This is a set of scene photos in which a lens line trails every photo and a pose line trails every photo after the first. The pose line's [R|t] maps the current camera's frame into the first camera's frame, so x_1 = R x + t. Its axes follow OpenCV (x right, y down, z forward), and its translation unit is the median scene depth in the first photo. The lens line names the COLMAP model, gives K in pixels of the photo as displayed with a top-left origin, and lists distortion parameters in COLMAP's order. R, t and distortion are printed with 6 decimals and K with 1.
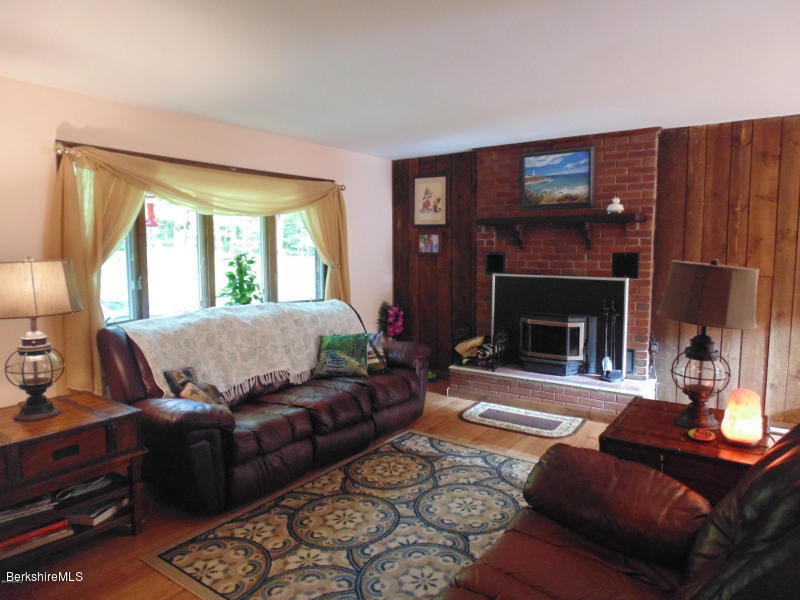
lens RADIAL K [[551.0, 0, 395.3], [0, 551.0, 301.1], [0, 0, 1]] dist [-0.006022, 0.000325]
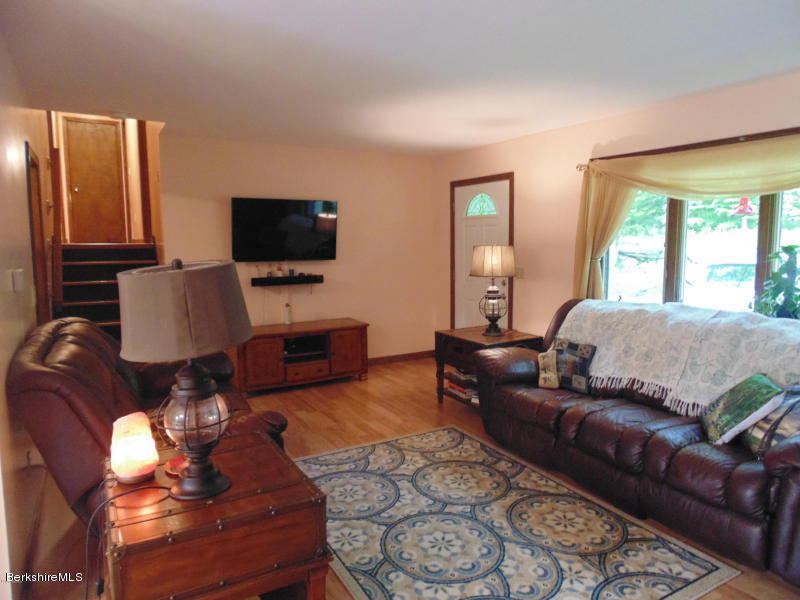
lens RADIAL K [[535.8, 0, 401.8], [0, 535.8, 297.2], [0, 0, 1]] dist [-0.017653, -0.004141]
pose [[-0.430271, 0.094163, -0.897775, 0.858962], [-0.086505, 0.985666, 0.144840, -0.113568], [0.898545, 0.139983, -0.415958, 1.237852]]
